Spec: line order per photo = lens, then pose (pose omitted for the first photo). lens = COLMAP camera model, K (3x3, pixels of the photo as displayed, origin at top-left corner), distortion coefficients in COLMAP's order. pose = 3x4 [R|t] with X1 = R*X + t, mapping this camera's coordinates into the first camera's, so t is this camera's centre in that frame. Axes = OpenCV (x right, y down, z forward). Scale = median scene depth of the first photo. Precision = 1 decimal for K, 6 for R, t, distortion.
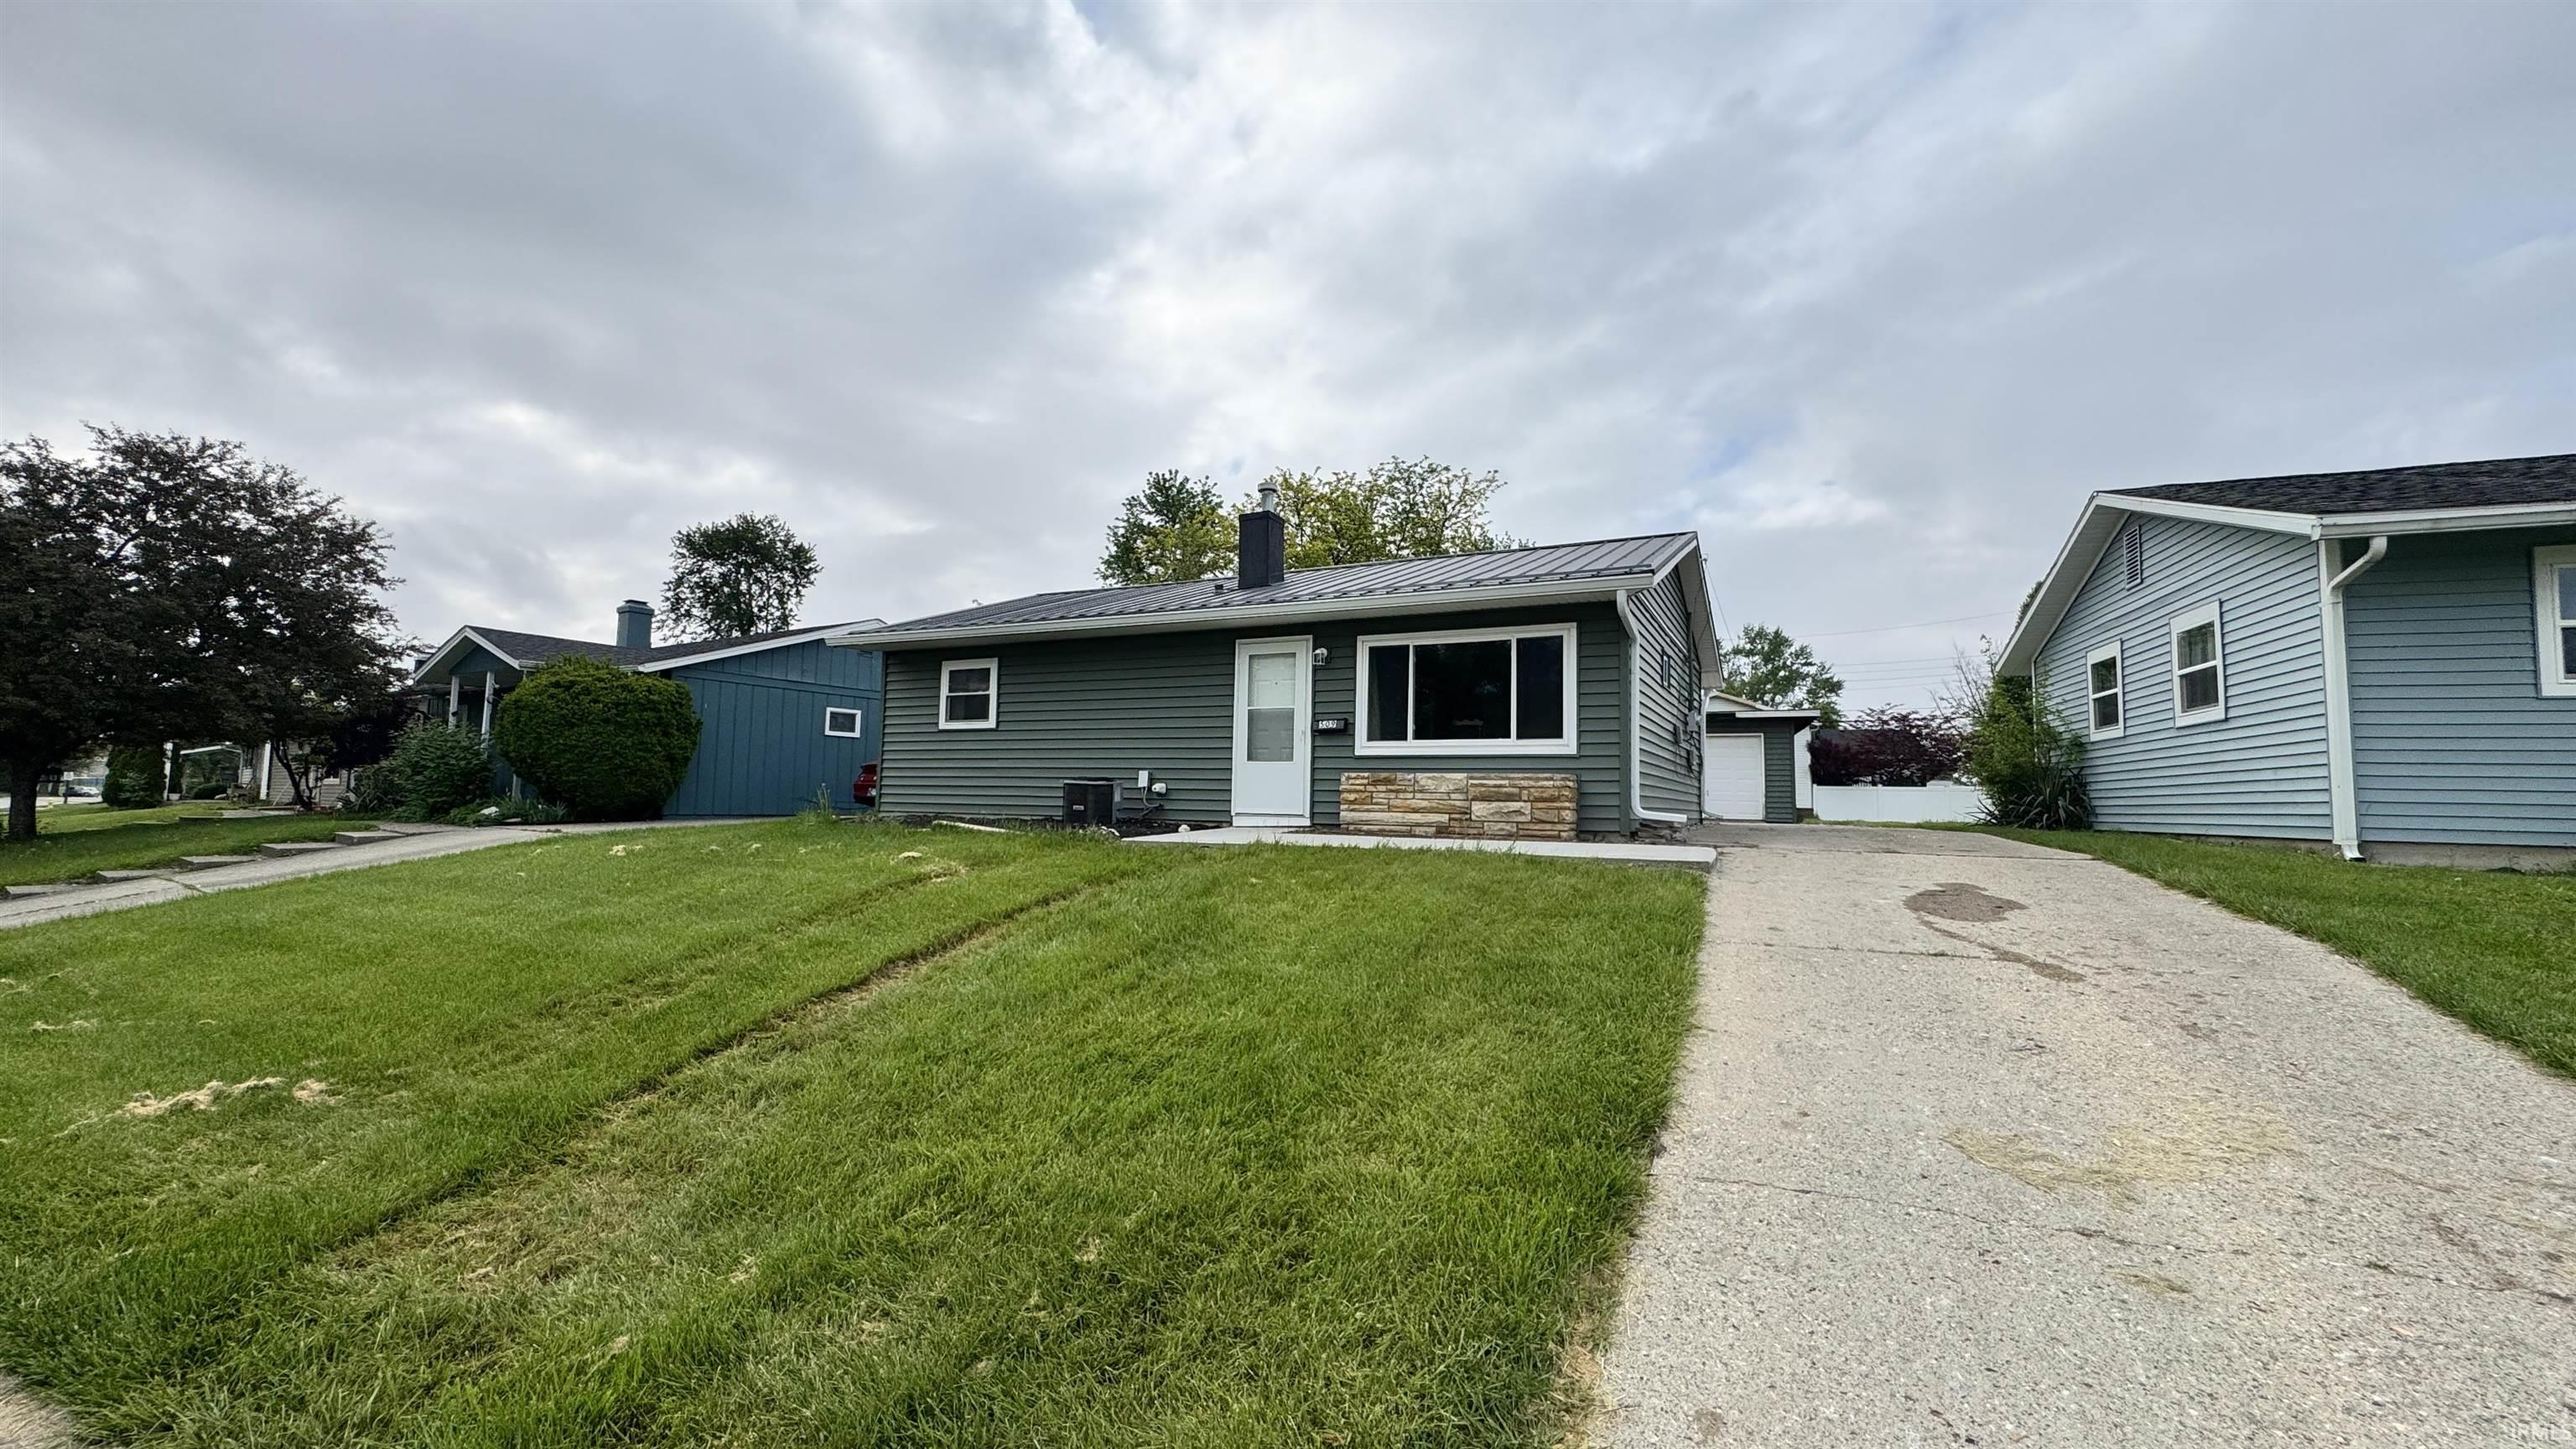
lens RADIAL K [[1116.8, 0, 1288.0], [0, 1116.8, 724.5], [0, 0, 1]] dist [-0.003020, -0.000074]
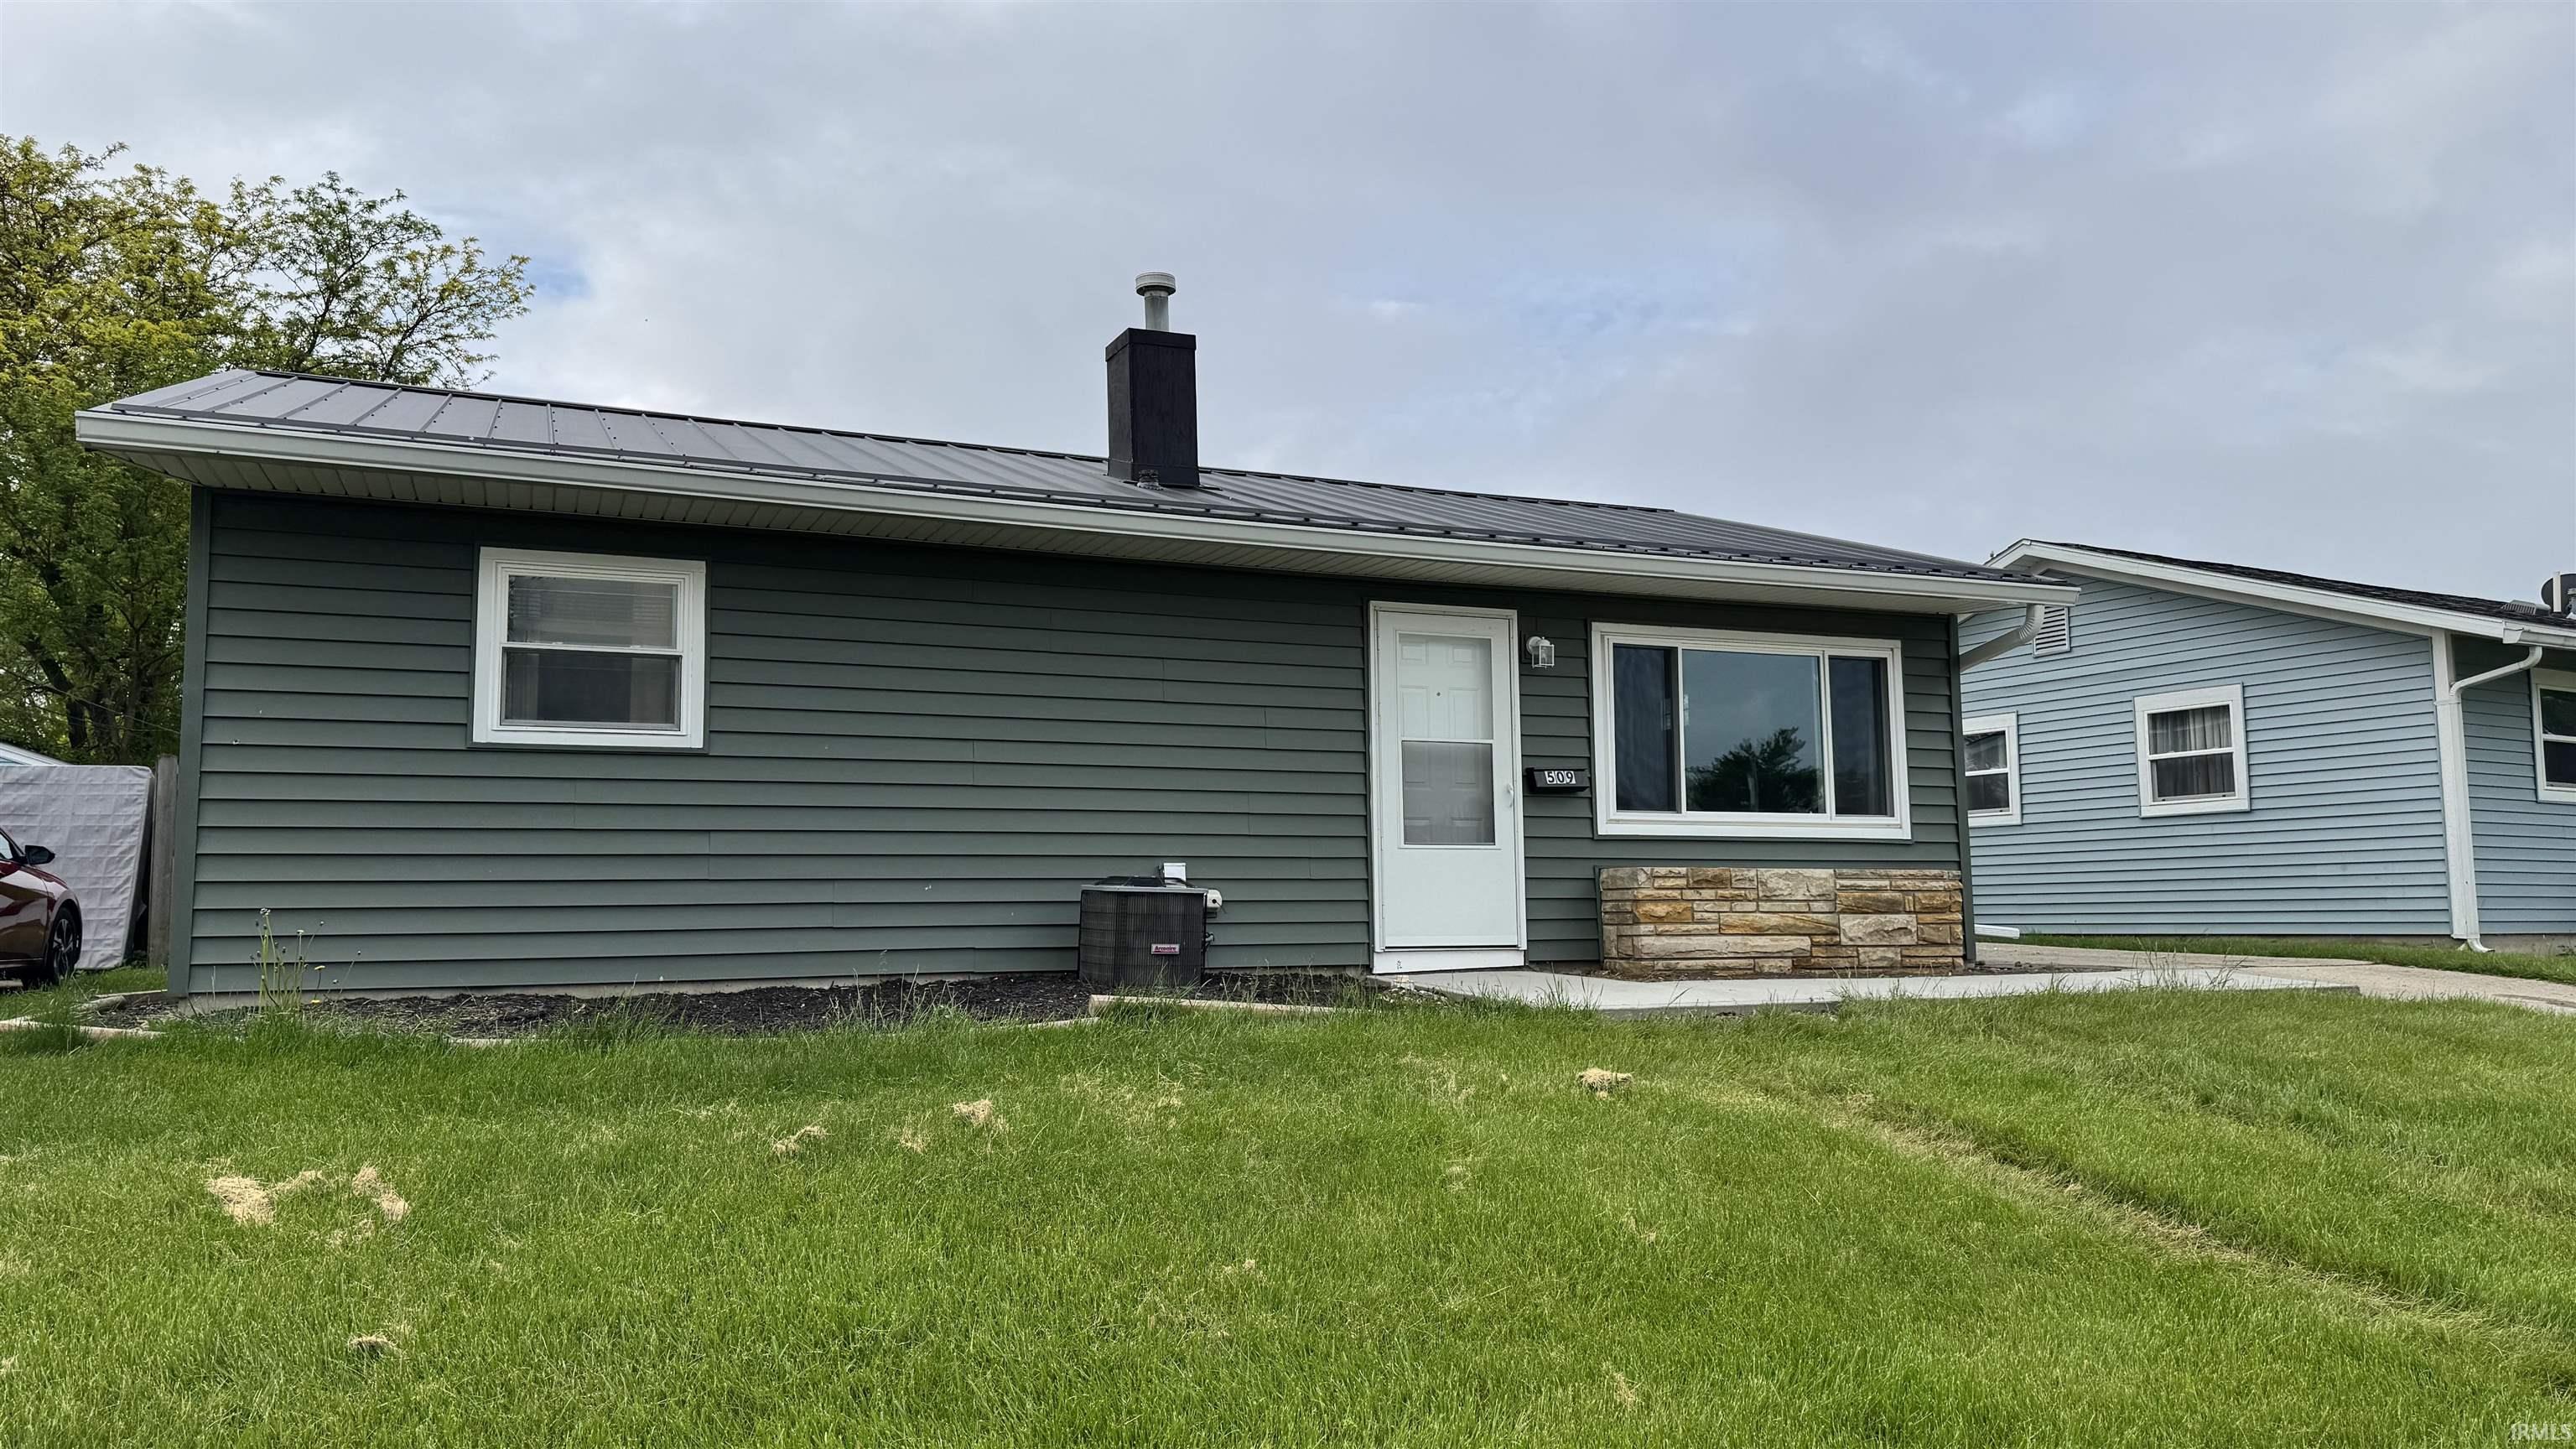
lens RADIAL K [[1959.2, 0, 1288.0], [0, 1959.2, 724.5], [0, 0, 1]] dist [0.038732, -0.002471]
pose [[0.631775, 0.056042, 0.773124, -0.757227], [-0.038402, 0.998421, -0.040992, 0.017522], [-0.774200, -0.003792, 0.632929, 0.475467]]
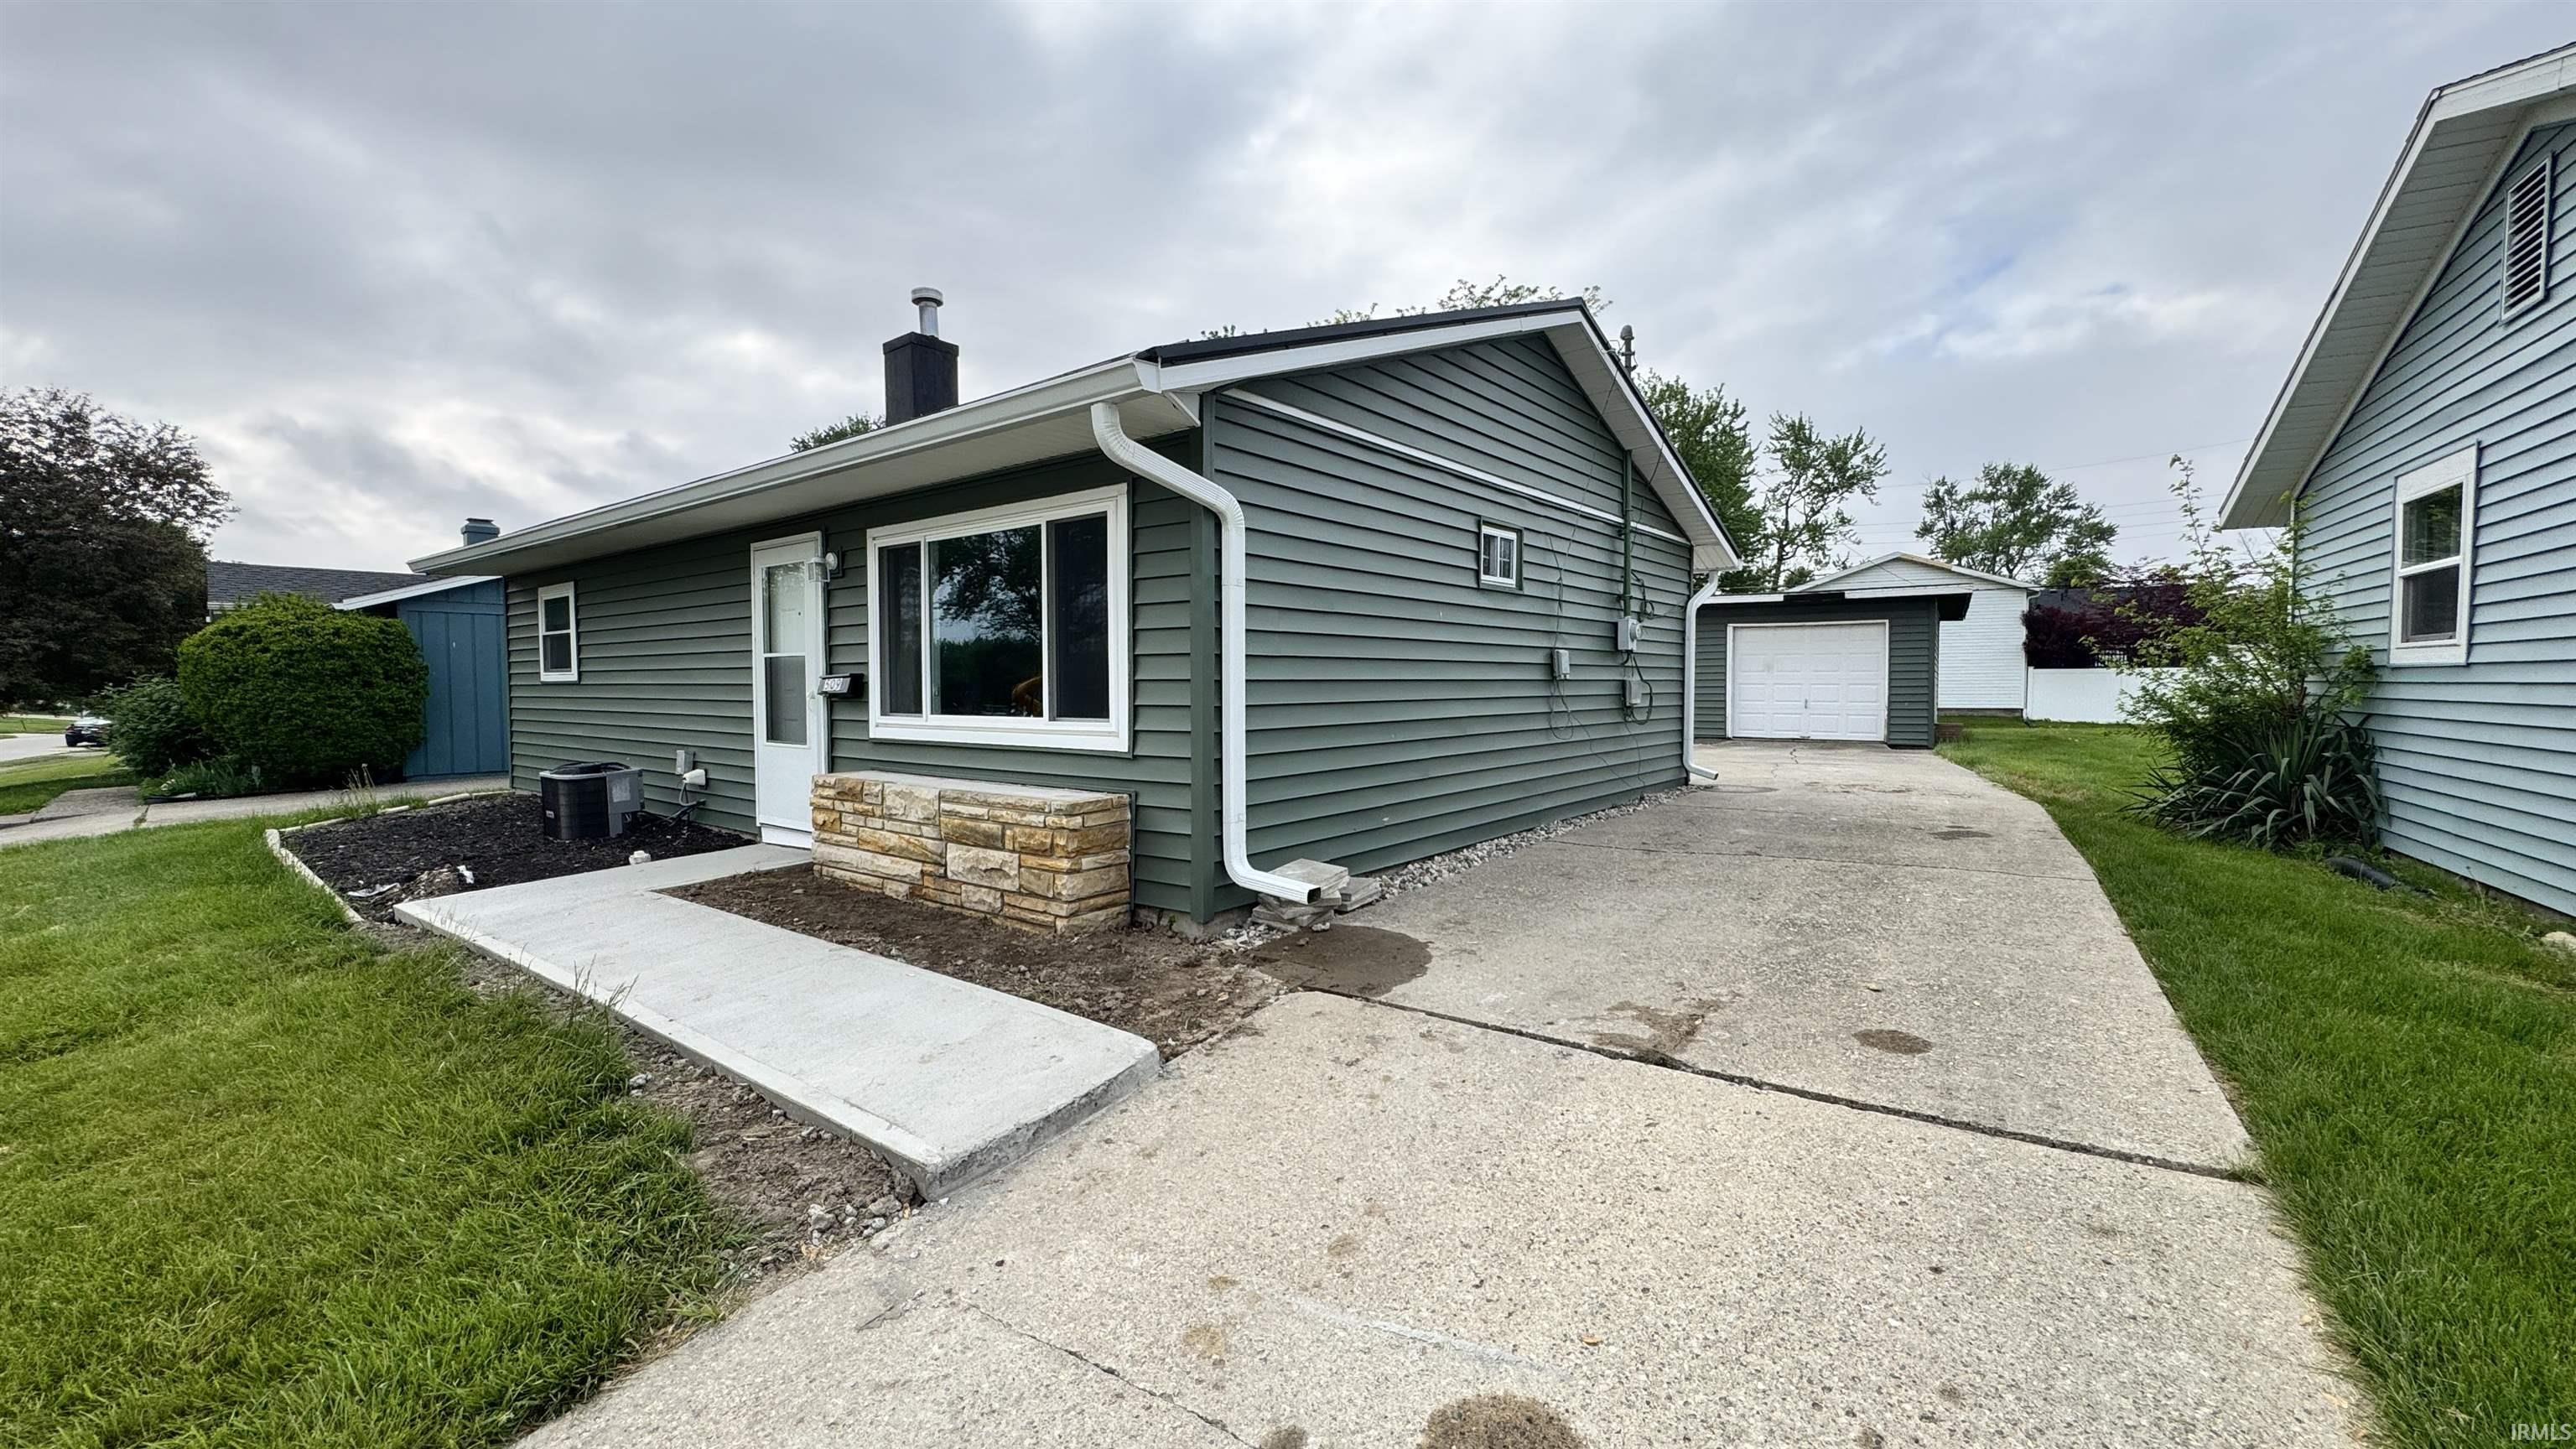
lens RADIAL K [[1073.2, 0, 1288.0], [0, 1073.2, 724.5], [0, 0, 1]] dist [-0.001151, -0.000248]
pose [[0.978357, -0.015879, -0.206313, 0.369133], [0.039543, 0.993024, 0.111088, -0.031230], [0.203109, -0.116842, 0.972160, 0.475768]]
